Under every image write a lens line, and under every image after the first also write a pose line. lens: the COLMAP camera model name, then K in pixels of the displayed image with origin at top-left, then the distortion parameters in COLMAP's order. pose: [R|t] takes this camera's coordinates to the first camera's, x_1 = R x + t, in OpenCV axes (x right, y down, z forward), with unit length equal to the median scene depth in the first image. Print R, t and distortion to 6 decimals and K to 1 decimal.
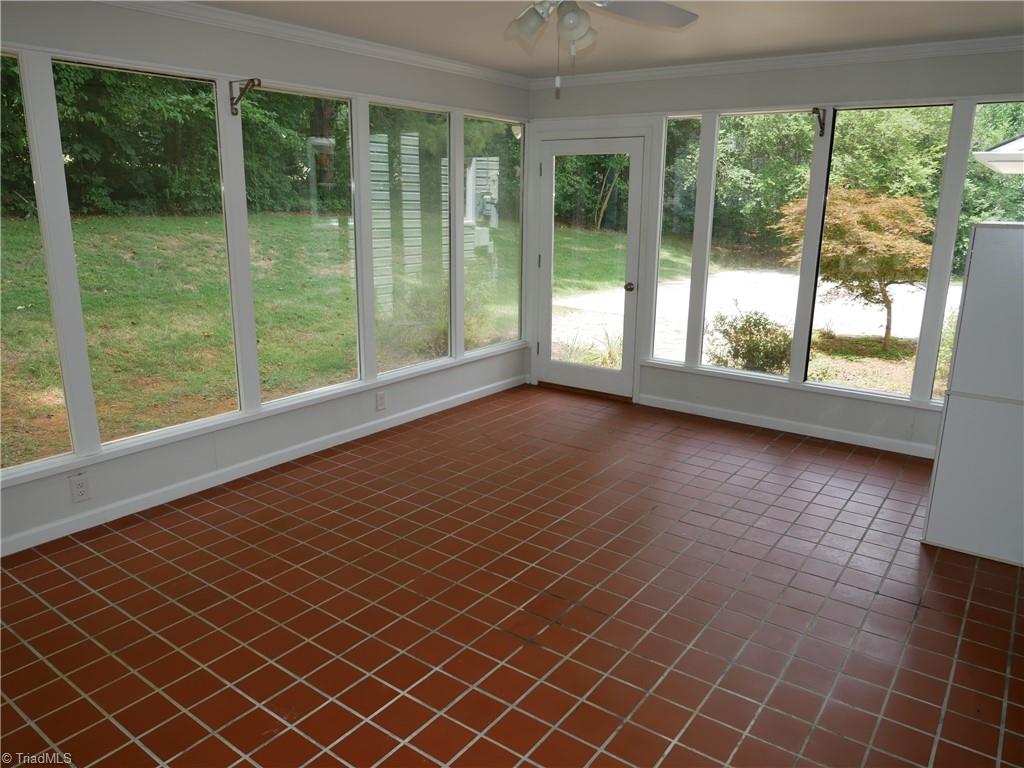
lens RADIAL K [[724.6, 0, 512.8], [0, 724.6, 383.7], [0, 0, 1]] dist [-0.041617, 0.014741]
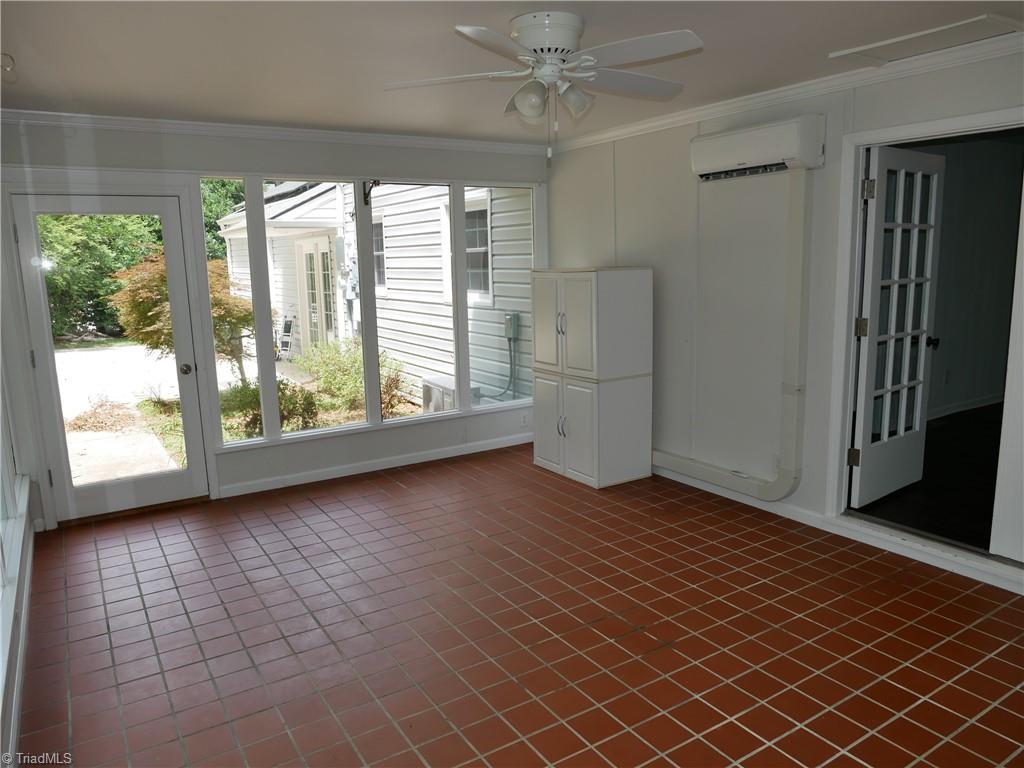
lens RADIAL K [[724.6, 0, 514.2], [0, 724.6, 386.0], [0, 0, 1]] dist [-0.041617, 0.014741]
pose [[0.357386, -0.173321, 0.917734, -0.519475], [0.253691, 0.963700, 0.083209, -0.093588], [-0.898841, 0.203083, 0.388383, 0.355188]]
